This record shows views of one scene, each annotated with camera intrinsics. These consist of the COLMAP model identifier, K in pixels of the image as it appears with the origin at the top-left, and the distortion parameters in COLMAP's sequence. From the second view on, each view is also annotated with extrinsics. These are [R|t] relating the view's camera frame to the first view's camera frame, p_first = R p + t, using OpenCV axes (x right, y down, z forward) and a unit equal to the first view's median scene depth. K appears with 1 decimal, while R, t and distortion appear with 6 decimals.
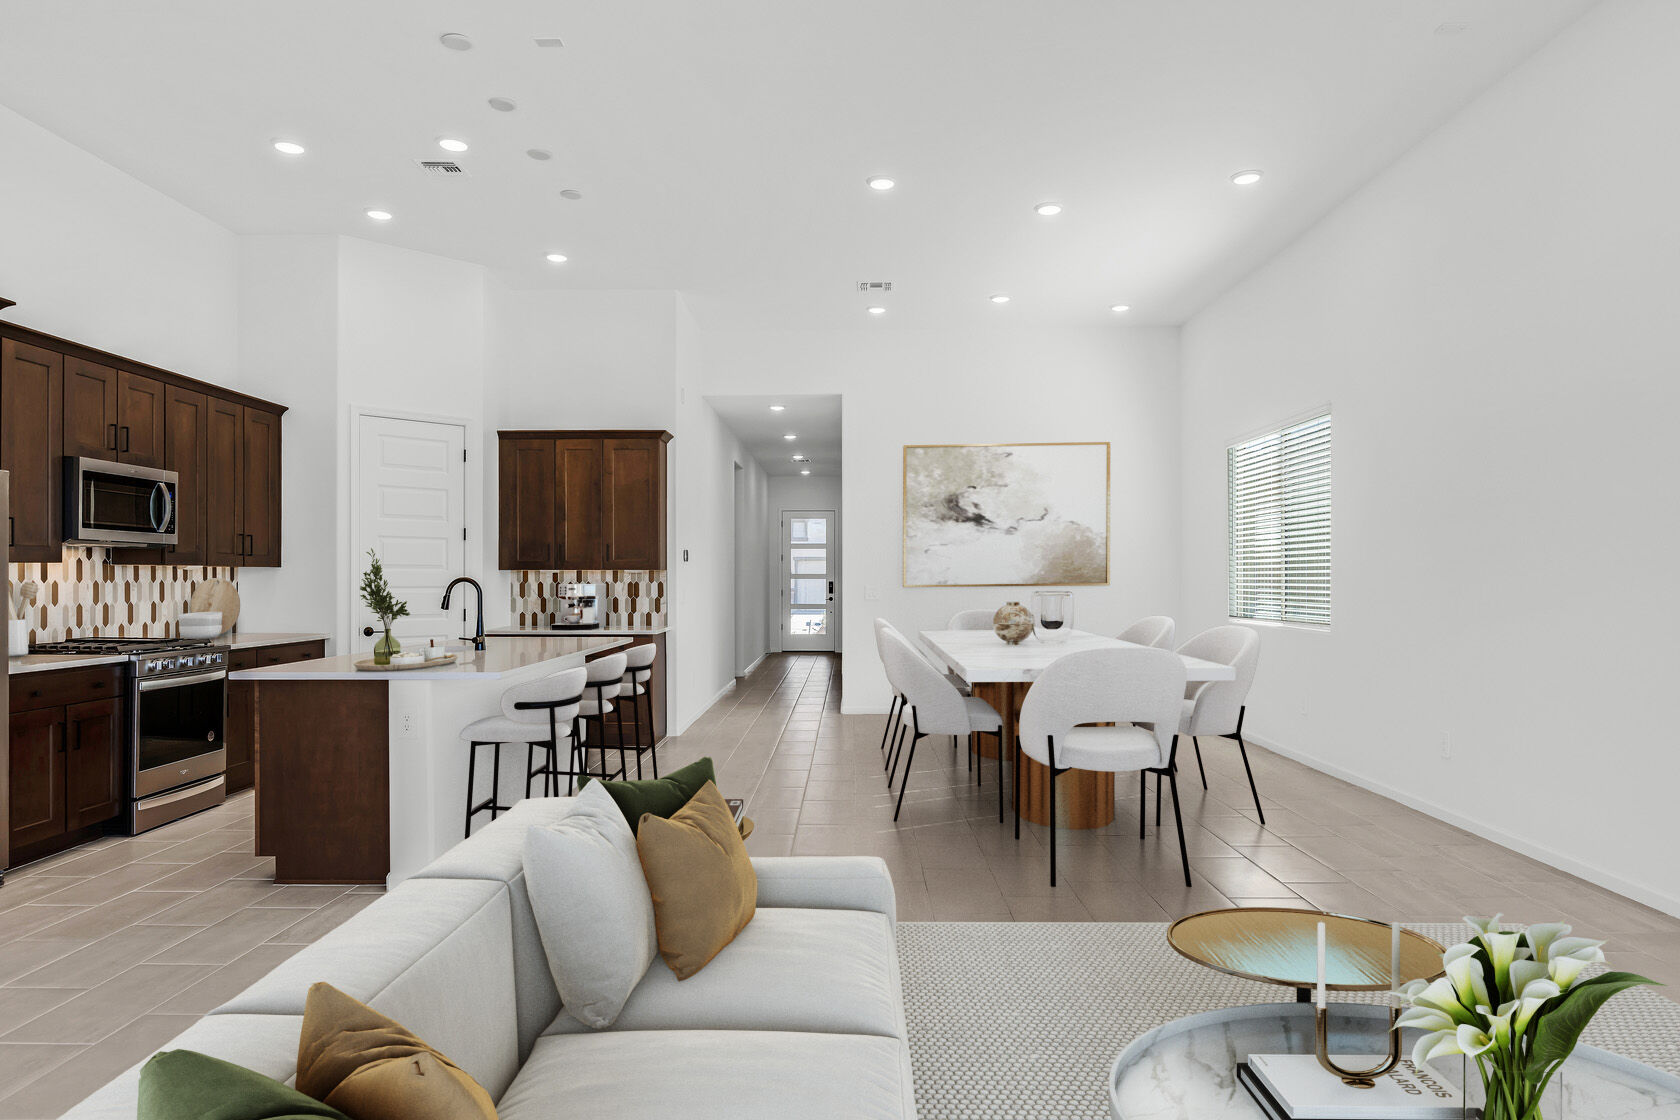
lens RADIAL K [[1068.4, 0, 842.3], [0, 1068.4, 575.9], [0, 0, 1]] dist [-0.000636, -0.004704]
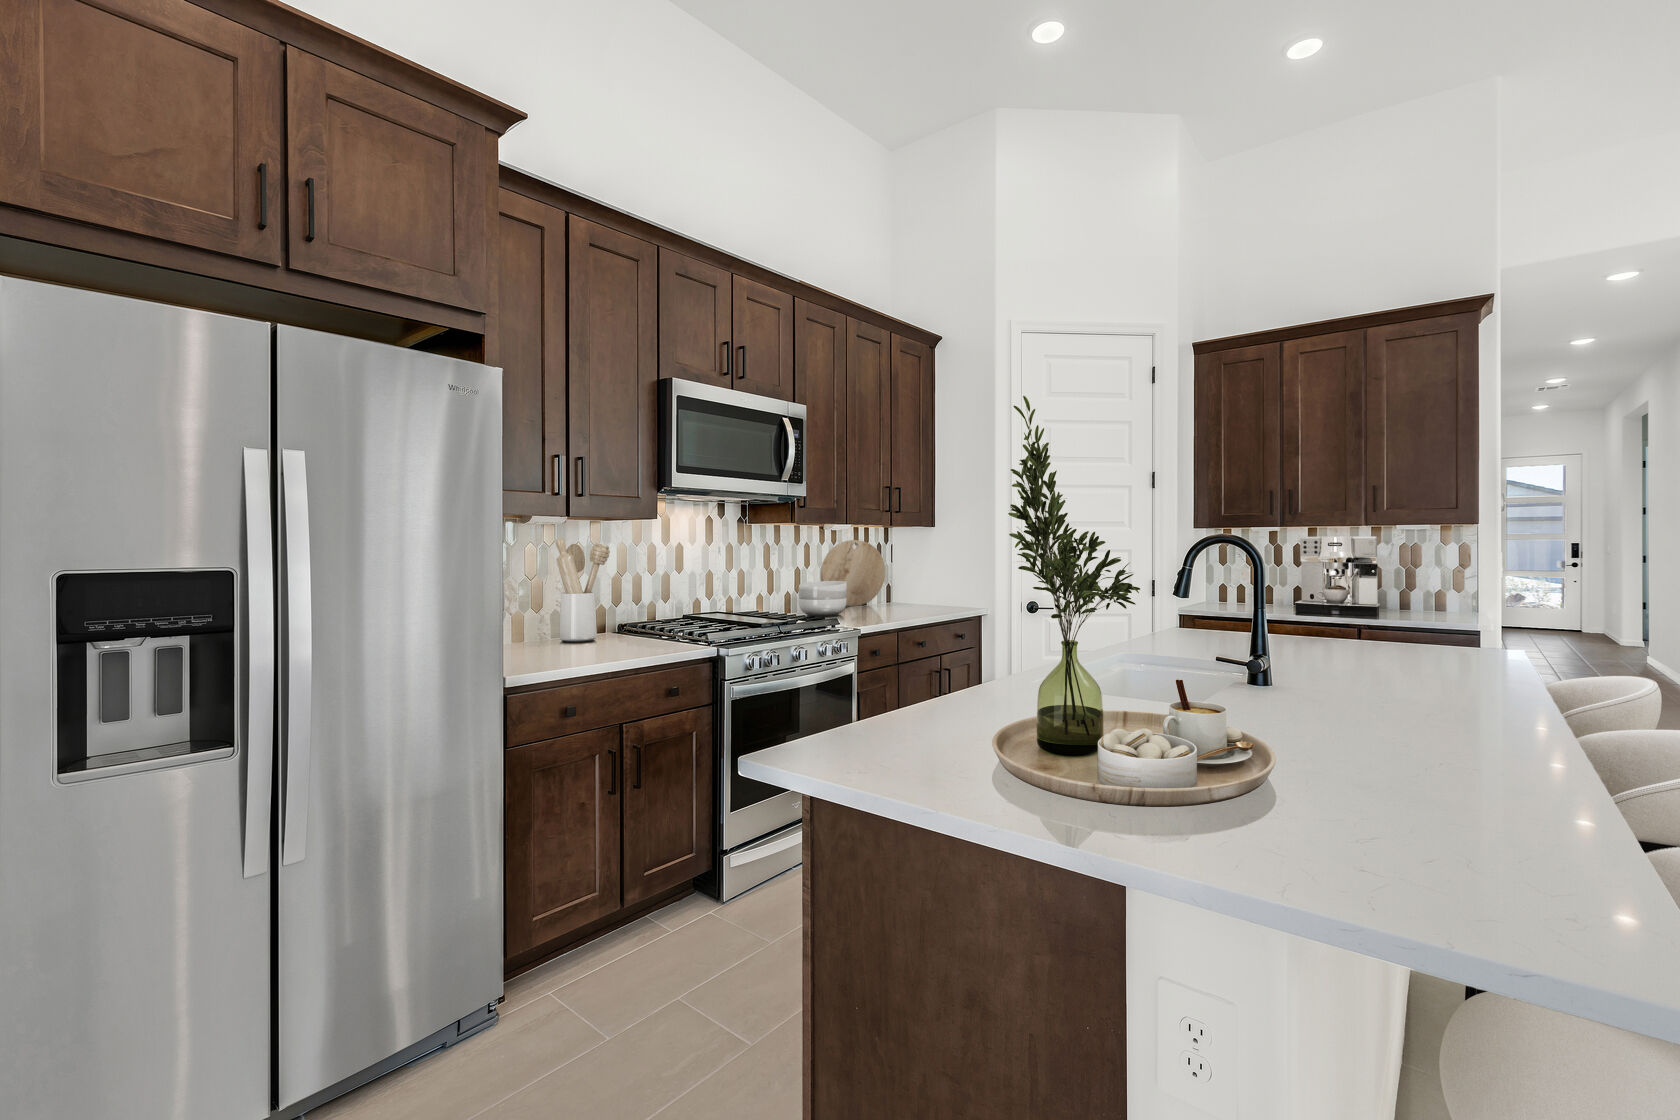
lens RADIAL K [[750.6, 0, 840.8], [0, 750.6, 545.0], [0, 0, 1]] dist [0.004758, 0.000083]
pose [[0.791230, 0.000342, -0.611518, -0.233755], [0.003936, 0.999976, 0.005652, 0.002905], [0.611505, -0.006879, 0.791210, 0.512055]]
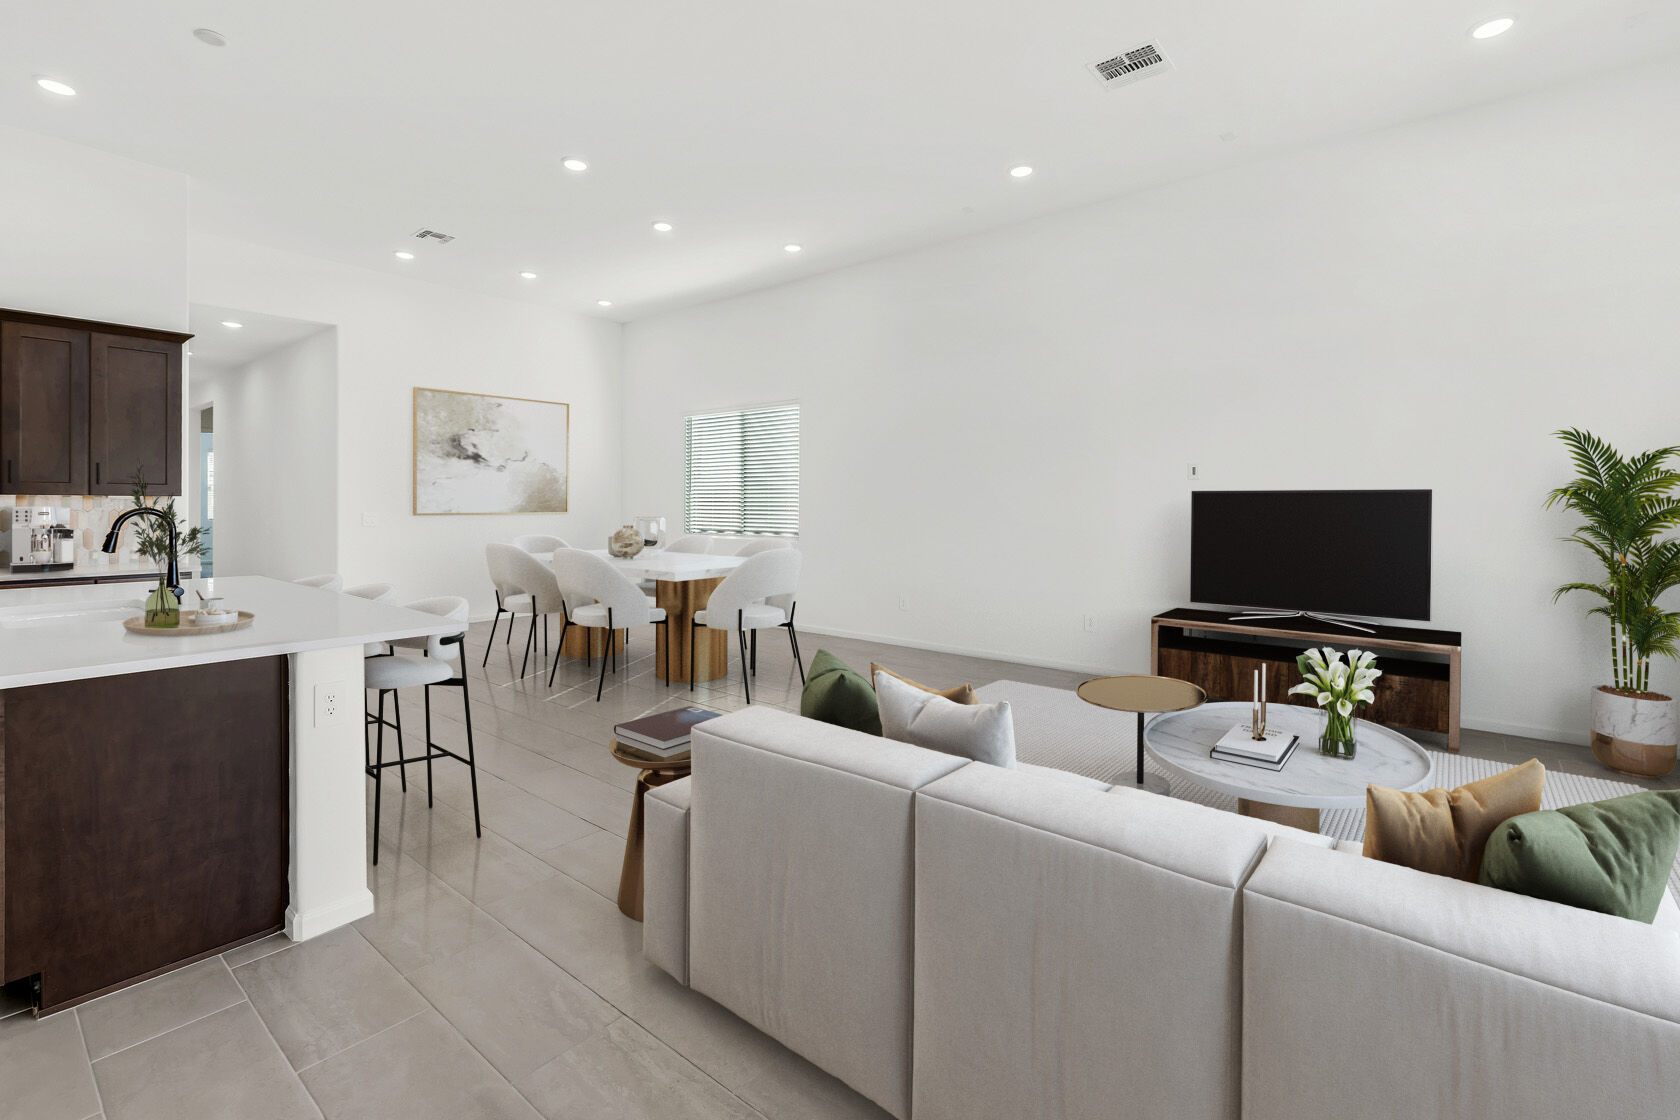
lens RADIAL K [[750.6, 0, 800.5], [0, 750.6, 519.5], [0, 0, 1]] dist [0.004758, 0.000083]
pose [[0.629001, -0.008251, 0.777361, -0.394679], [-0.008438, 0.999812, 0.017440, -0.002911], [-0.777359, -0.017529, 0.628813, 0.268367]]
